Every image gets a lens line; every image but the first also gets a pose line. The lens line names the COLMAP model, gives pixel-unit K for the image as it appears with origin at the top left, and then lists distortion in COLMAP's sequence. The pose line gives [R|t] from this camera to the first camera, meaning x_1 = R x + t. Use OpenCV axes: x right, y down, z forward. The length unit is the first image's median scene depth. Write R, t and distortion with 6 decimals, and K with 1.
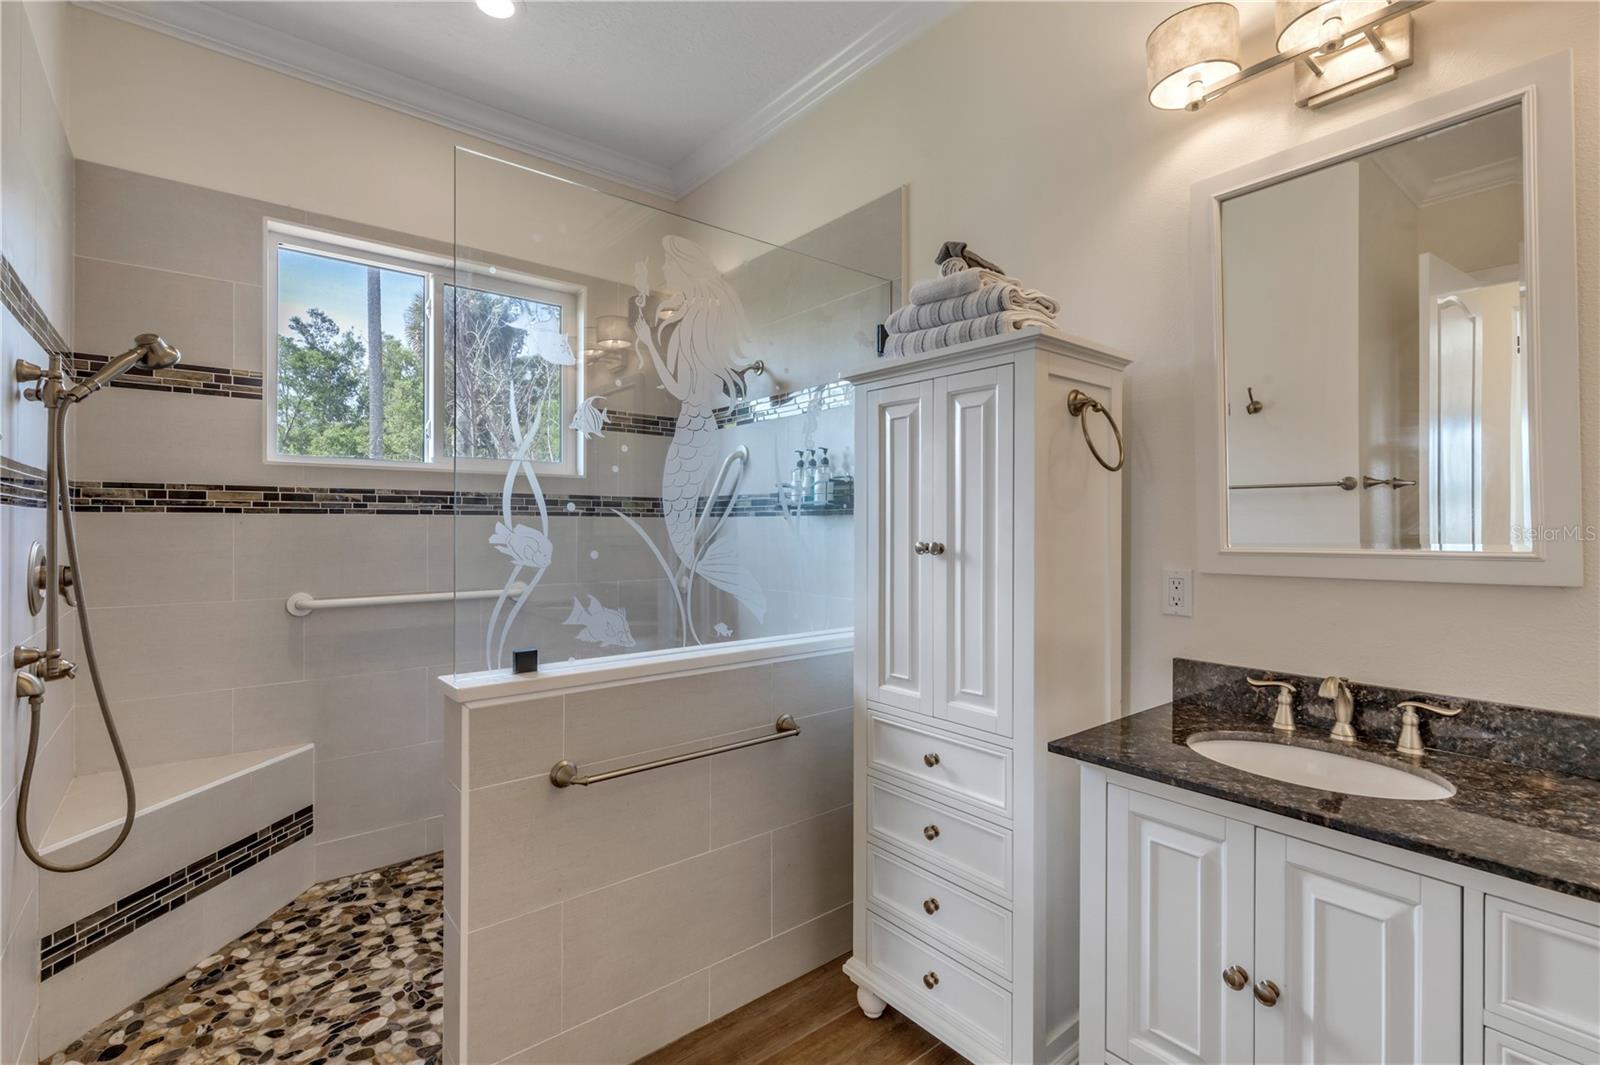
lens RADIAL K [[726.5, 0, 800.0], [0, 726.5, 532.5], [0, 0, 1]] dist [0.006570, -0.000292]
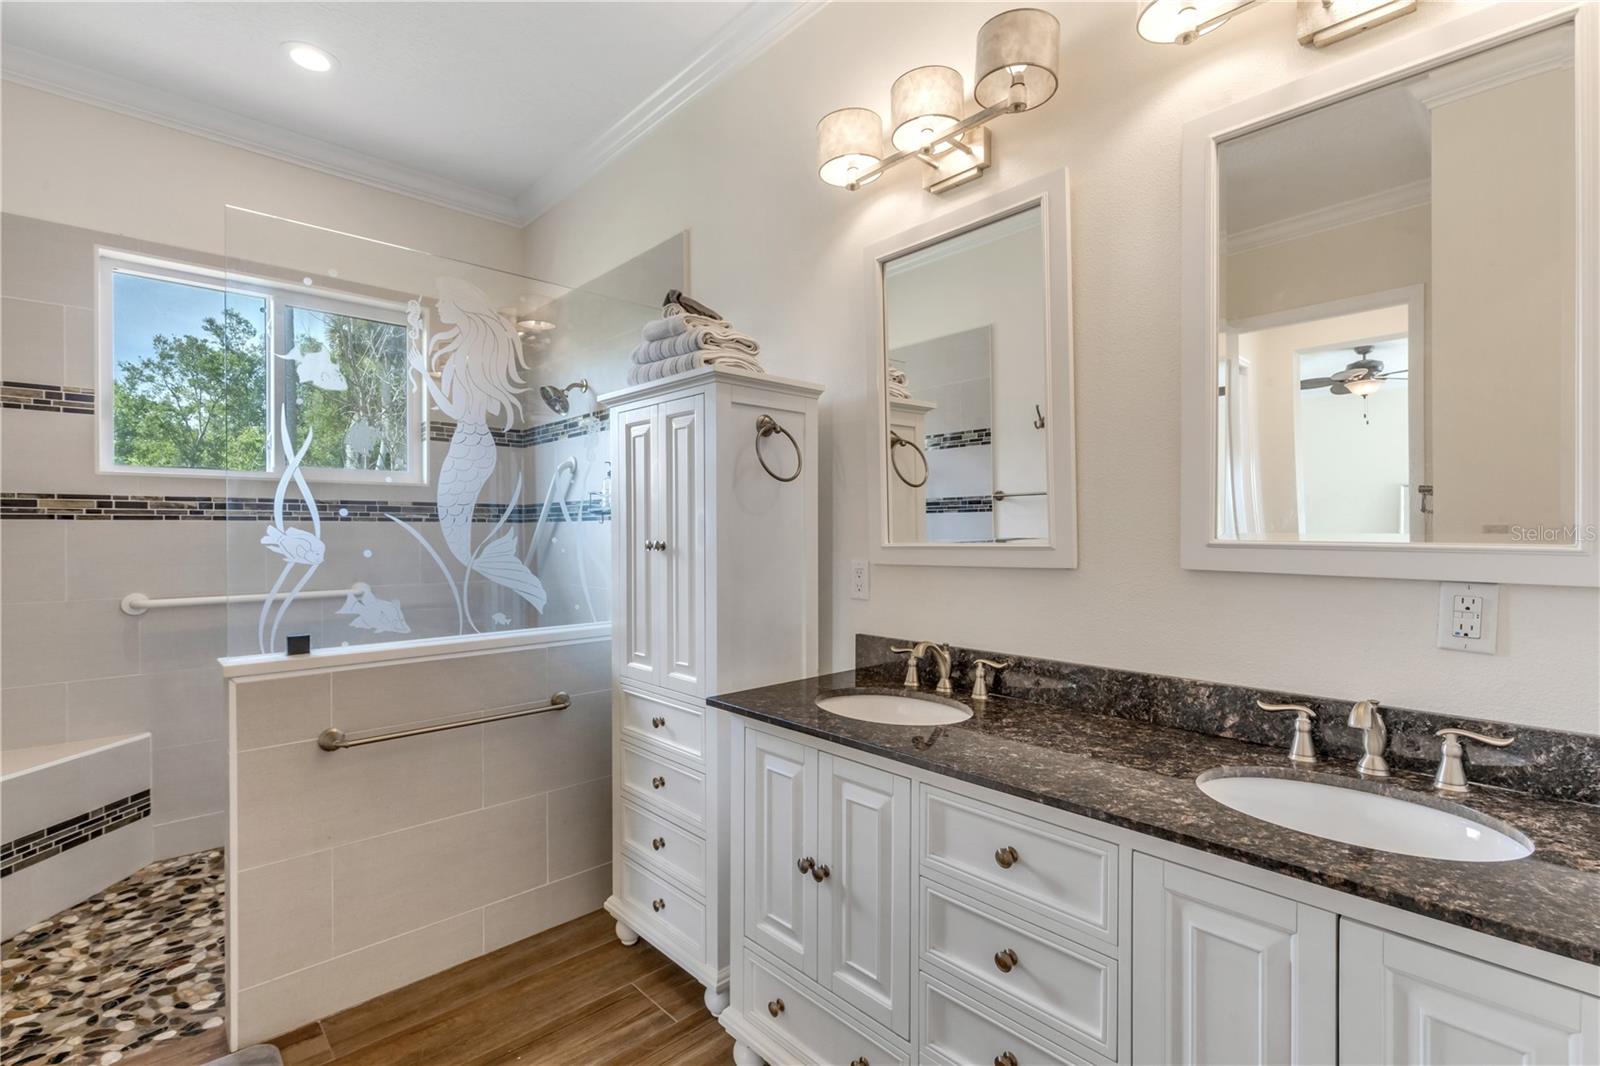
lens RADIAL K [[725.3, 0, 797.2], [0, 725.3, 541.8], [0, 0, 1]] dist [0.001585, -0.001523]
pose [[0.997637, -0.006612, 0.068392, 0.241716], [0.006283, 0.999968, 0.005016, 0.007775], [-0.068423, -0.004574, 0.997646, -0.152276]]
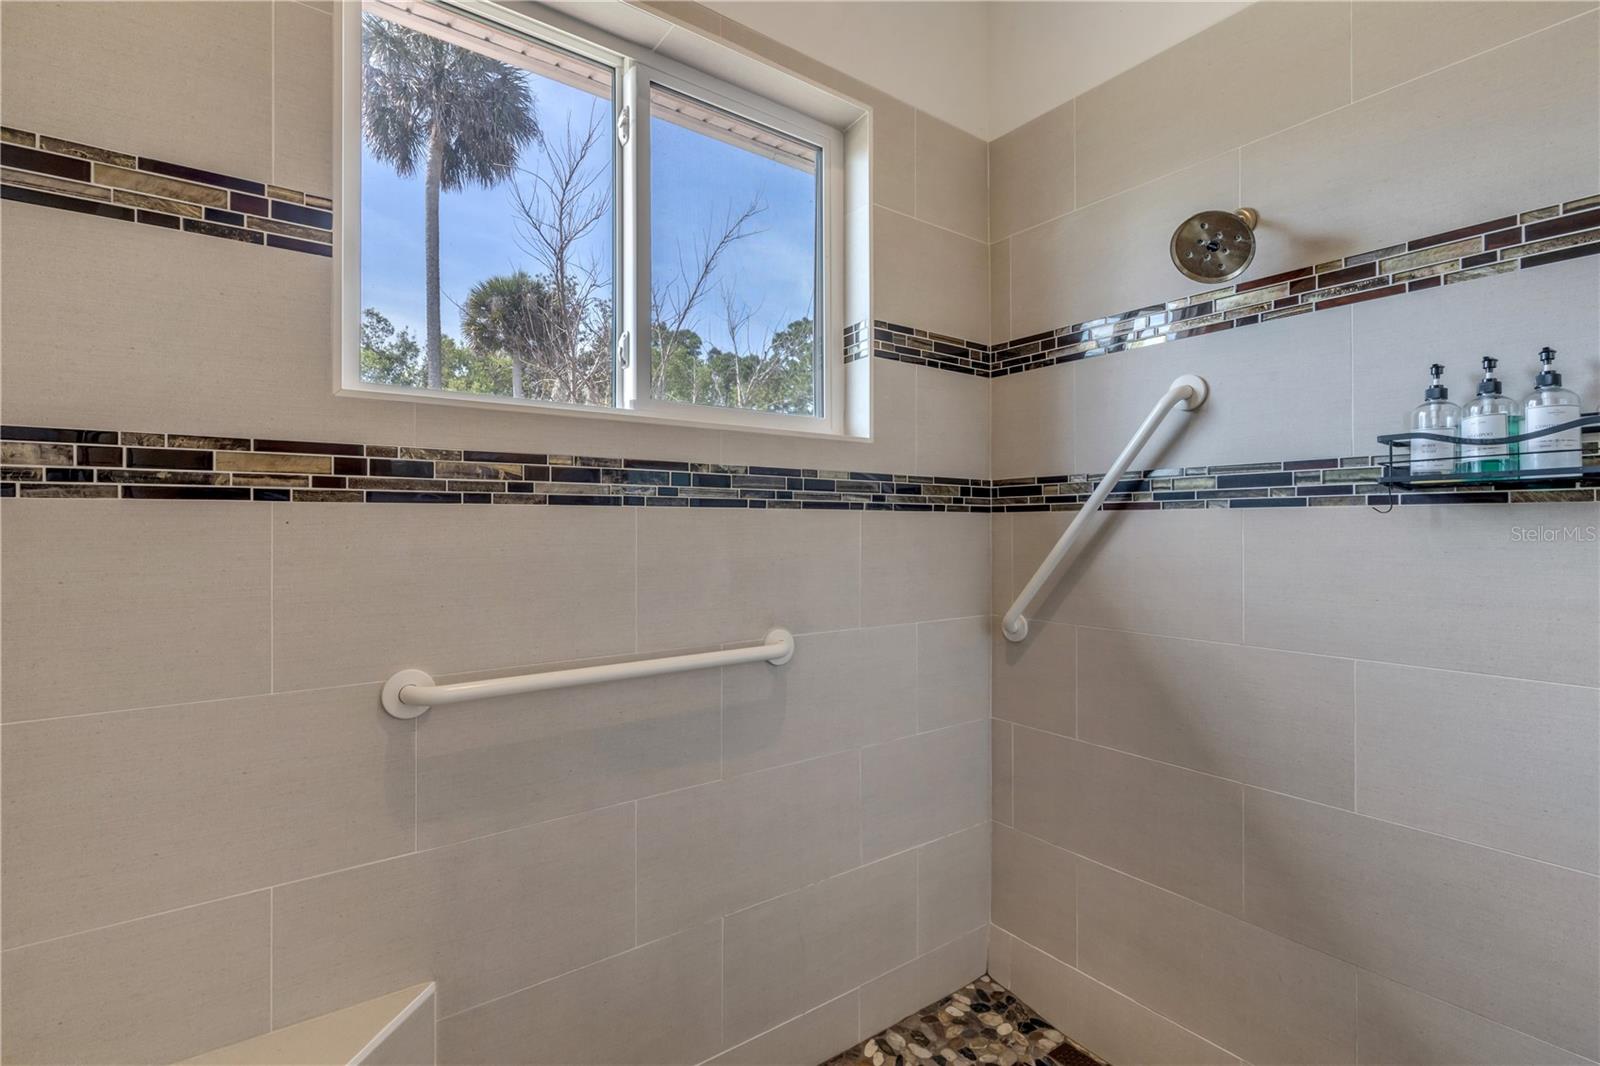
lens RADIAL K [[726.5, 0, 800.0], [0, 726.5, 533.0], [0, 0, 1]] dist [0.006570, -0.000292]
pose [[0.998636, -0.001627, -0.052190, -0.447193], [0.001632, 0.999999, 0.000056, -0.006028], [0.052190, -0.000141, 0.998637, 0.593473]]
